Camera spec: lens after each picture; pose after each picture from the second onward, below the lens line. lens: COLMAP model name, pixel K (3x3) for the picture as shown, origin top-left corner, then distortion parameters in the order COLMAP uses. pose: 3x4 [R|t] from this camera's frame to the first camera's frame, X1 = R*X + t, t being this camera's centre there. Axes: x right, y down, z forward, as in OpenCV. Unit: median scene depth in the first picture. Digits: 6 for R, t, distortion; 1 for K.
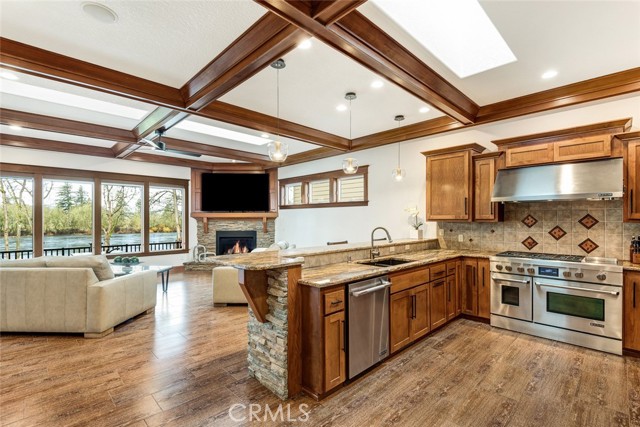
lens RADIAL K [[300.4, 0, 327.5], [0, 300.4, 217.0], [0, 0, 1]] dist [0.016942, -0.008703]
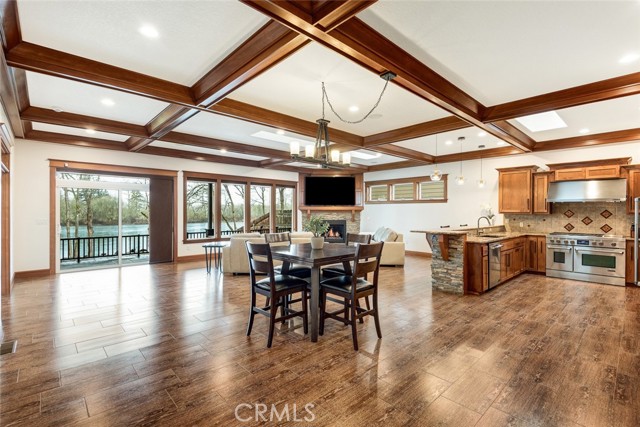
lens RADIAL K [[300.4, 0, 321.6], [0, 300.4, 209.6], [0, 0, 1]] dist [0.016942, -0.008703]
pose [[0.999699, 0.007368, -0.023415, -0.425410], [-0.007392, 0.999972, -0.000970, 0.001850], [0.023407, 0.001143, 0.999725, -0.451771]]
